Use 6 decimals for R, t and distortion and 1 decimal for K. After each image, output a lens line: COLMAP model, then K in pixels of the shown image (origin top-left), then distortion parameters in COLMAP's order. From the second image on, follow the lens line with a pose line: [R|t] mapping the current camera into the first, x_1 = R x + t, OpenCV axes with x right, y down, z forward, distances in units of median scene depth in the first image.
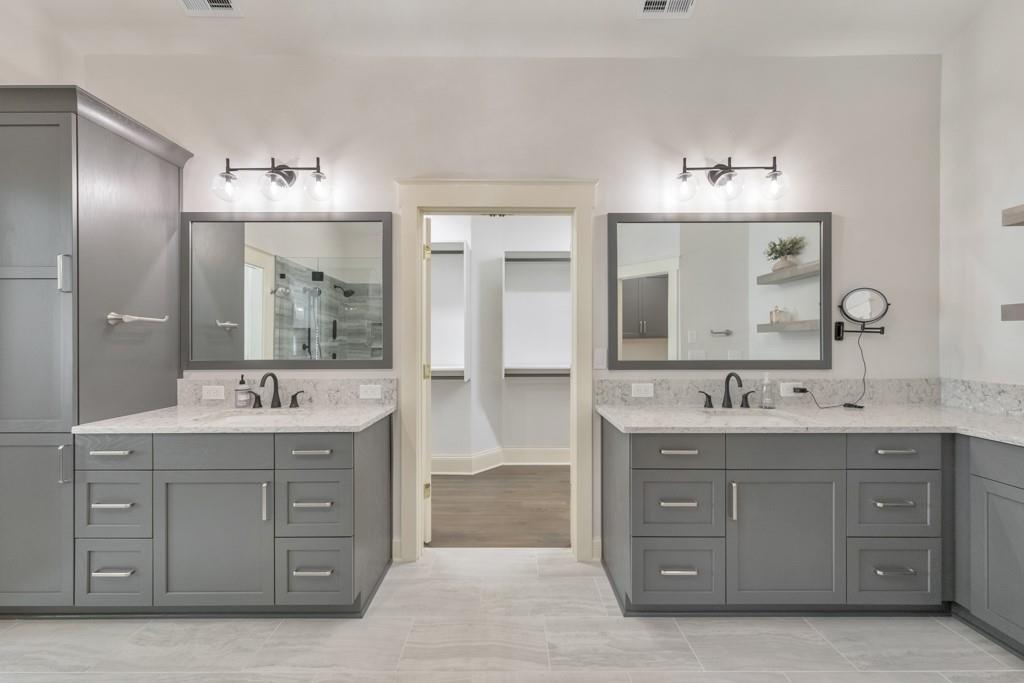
lens RADIAL K [[392.1, 0, 509.0], [0, 392.1, 339.5], [0, 0, 1]] dist [-0.000789, 0.000025]
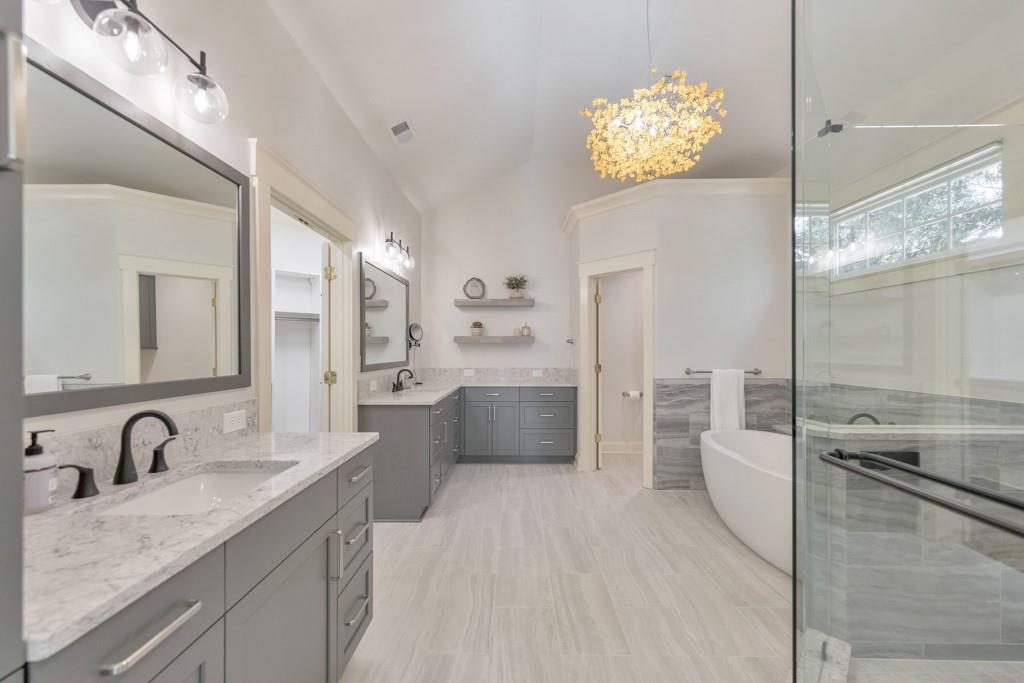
lens RADIAL K [[392.1, 0, 511.9], [0, 392.1, 348.7], [0, 0, 1]] dist [-0.000789, 0.000025]
pose [[0.012251, 0.005459, 0.999910, -1.055404], [0.002664, 0.999981, -0.005492, 0.007746], [-0.999921, 0.002731, 0.012237, 0.489792]]
